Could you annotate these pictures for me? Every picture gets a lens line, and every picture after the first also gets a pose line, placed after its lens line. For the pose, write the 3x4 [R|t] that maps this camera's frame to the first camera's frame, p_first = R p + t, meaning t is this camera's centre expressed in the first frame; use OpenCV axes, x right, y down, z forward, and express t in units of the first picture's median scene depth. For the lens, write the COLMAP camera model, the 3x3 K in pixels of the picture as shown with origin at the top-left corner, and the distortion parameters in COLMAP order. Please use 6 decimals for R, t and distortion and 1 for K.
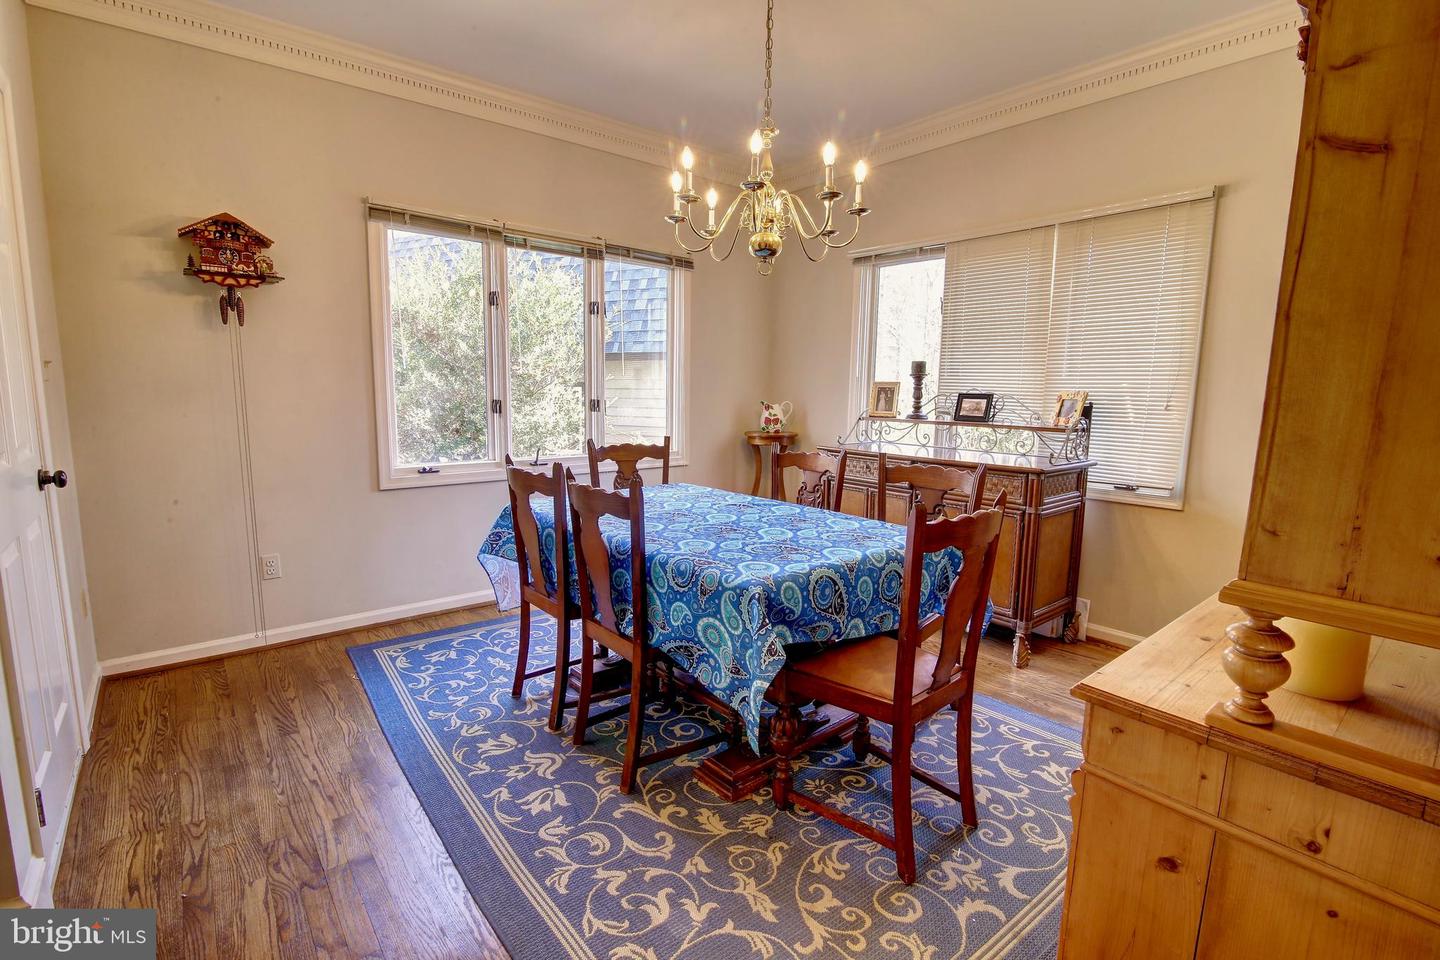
lens RADIAL K [[656.9, 0, 721.9], [0, 656.9, 479.7], [0, 0, 1]] dist [-0.018219, 0.000122]
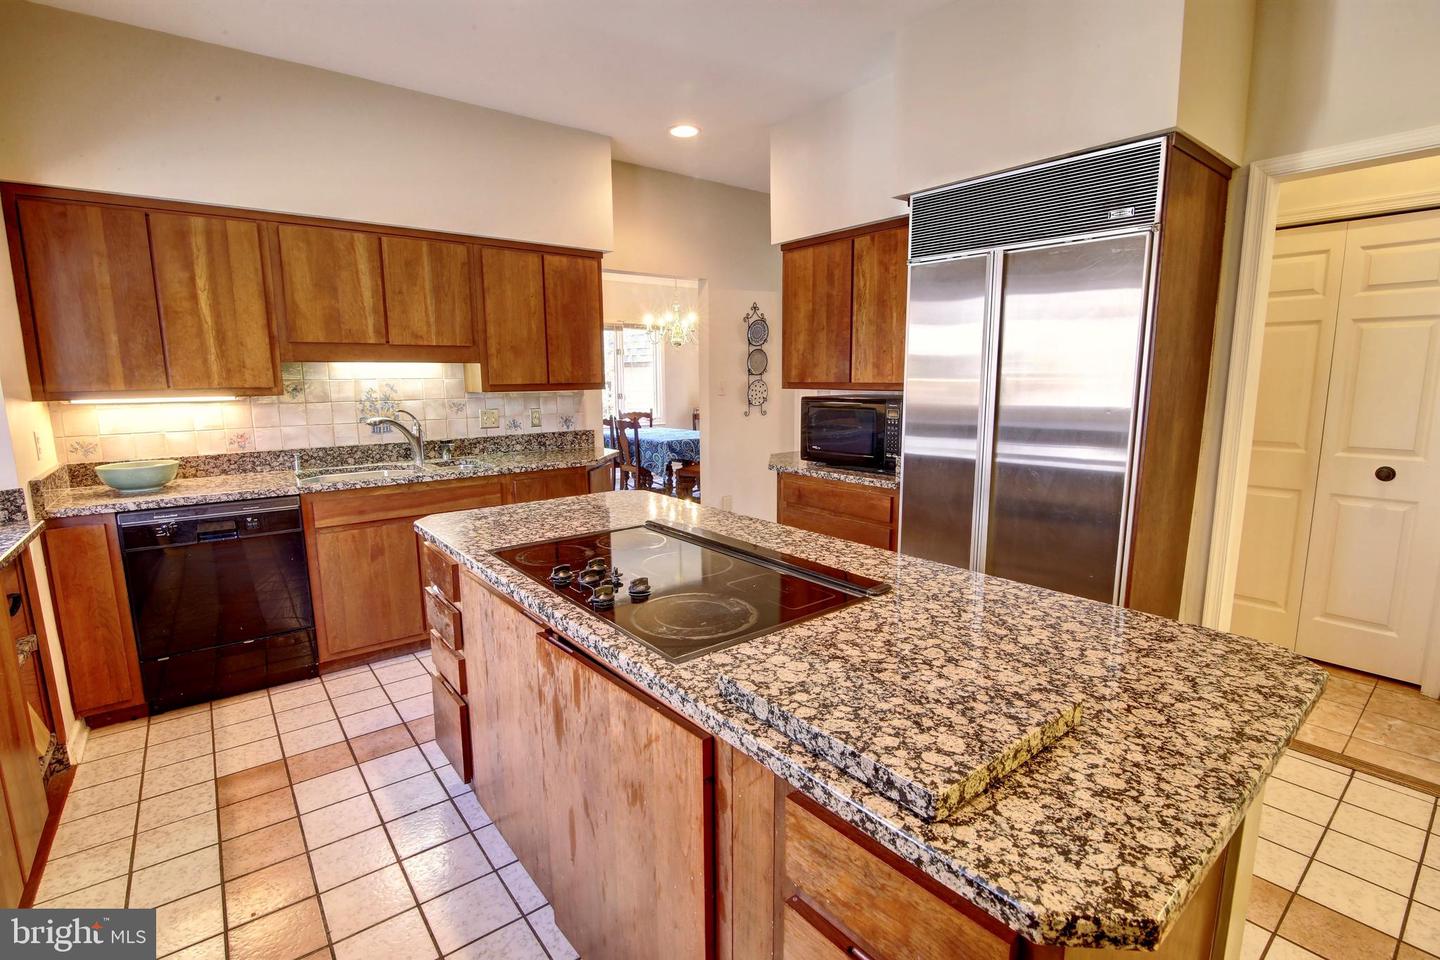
lens RADIAL K [[656.9, 0, 721.9], [0, 656.9, 479.7], [0, 0, 1]] dist [-0.018219, 0.000122]
pose [[0.999418, -0.022027, -0.026034, 0.347380], [0.022407, 0.999646, 0.014363, 0.246851], [0.025709, -0.014938, 0.999558, -2.088604]]
